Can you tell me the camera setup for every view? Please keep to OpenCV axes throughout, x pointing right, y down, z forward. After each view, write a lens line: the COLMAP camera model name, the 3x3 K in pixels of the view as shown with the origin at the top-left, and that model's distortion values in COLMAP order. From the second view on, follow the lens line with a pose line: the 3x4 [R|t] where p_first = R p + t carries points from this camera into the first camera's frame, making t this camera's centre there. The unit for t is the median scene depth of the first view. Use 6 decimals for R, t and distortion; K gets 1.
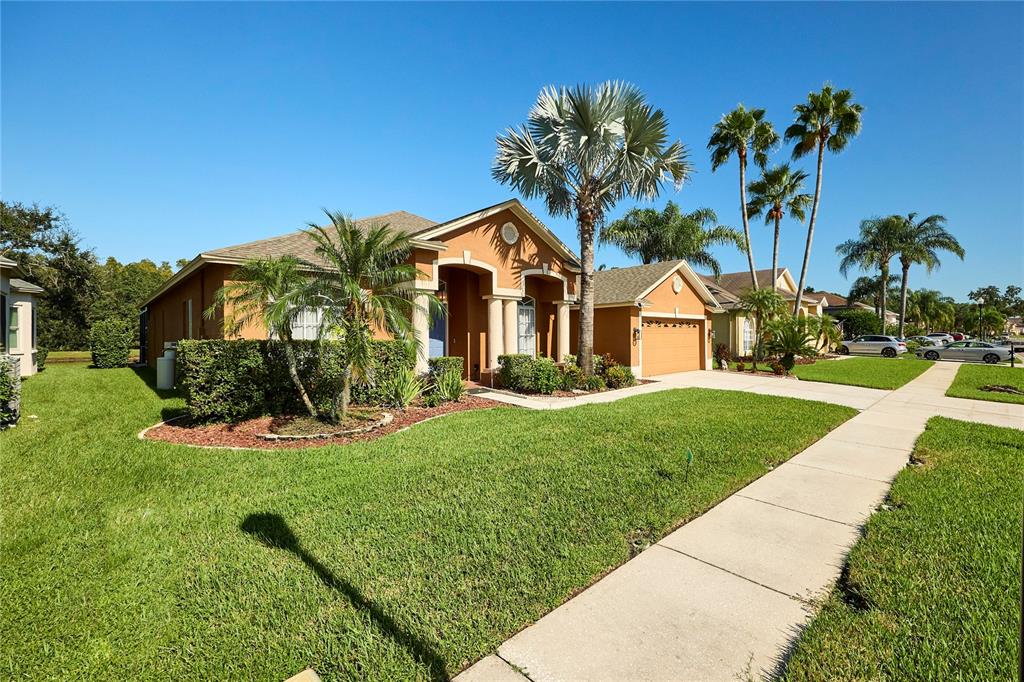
lens RADIAL K [[453.6, 0, 564.1], [0, 453.6, 334.6], [0, 0, 1]] dist [-0.000064, -0.000001]
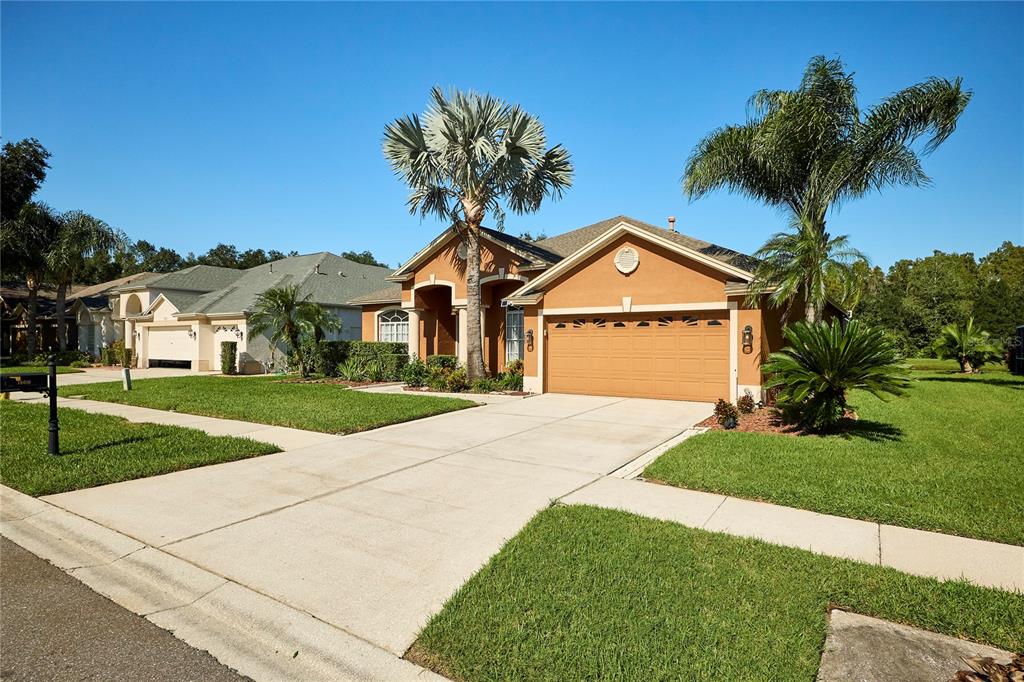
lens RADIAL K [[564.9, 0, 512.0], [0, 564.9, 341.0], [0, 0, 1]] dist [0.028321, -0.000021]
pose [[0.122151, -0.001936, -0.992510, 1.269168], [-0.004783, 0.999985, -0.002540, 0.008676], [0.992500, 0.005057, 0.122140, 0.916375]]
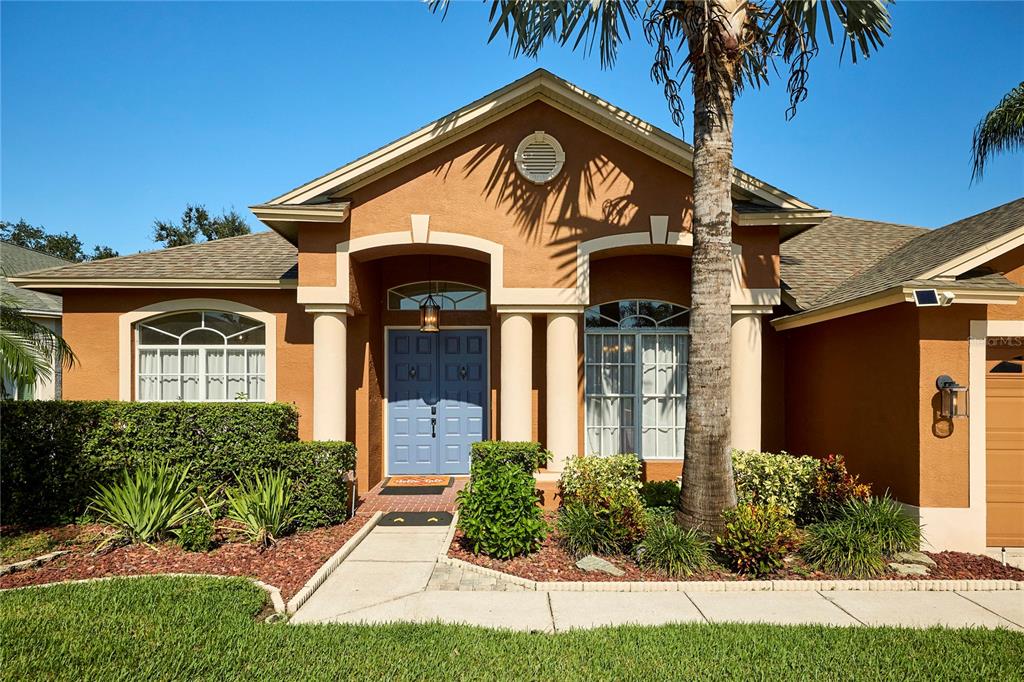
lens RADIAL K [[675.7, 0, 507.2], [0, 675.7, 386.8], [0, 0, 1]] dist [0.035409, 0.000892]
pose [[0.682392, 0.001095, -0.730986, 0.314611], [-0.006722, 0.999966, -0.004777, -0.005059], [0.730956, 0.008174, 0.682376, 0.528397]]
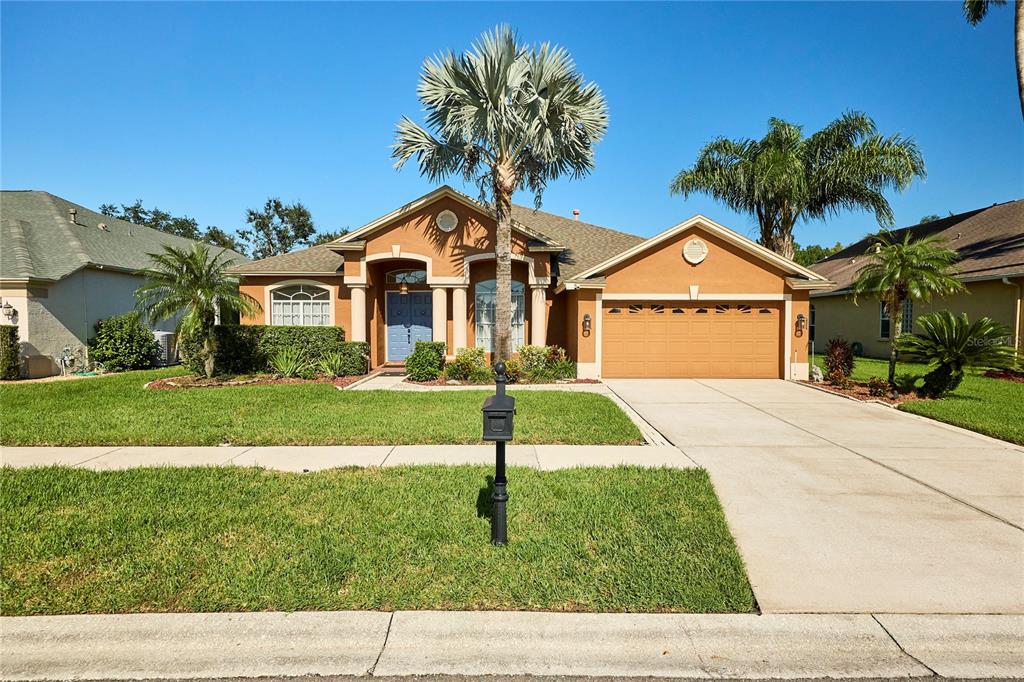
lens RADIAL K [[564.9, 0, 512.0], [0, 564.9, 341.0], [0, 0, 1]] dist [0.028321, -0.000021]
pose [[0.675671, 0.025216, -0.736772, 0.870028], [-0.005046, 0.999550, 0.029582, 0.002728], [0.737186, -0.016270, 0.675494, 0.254496]]
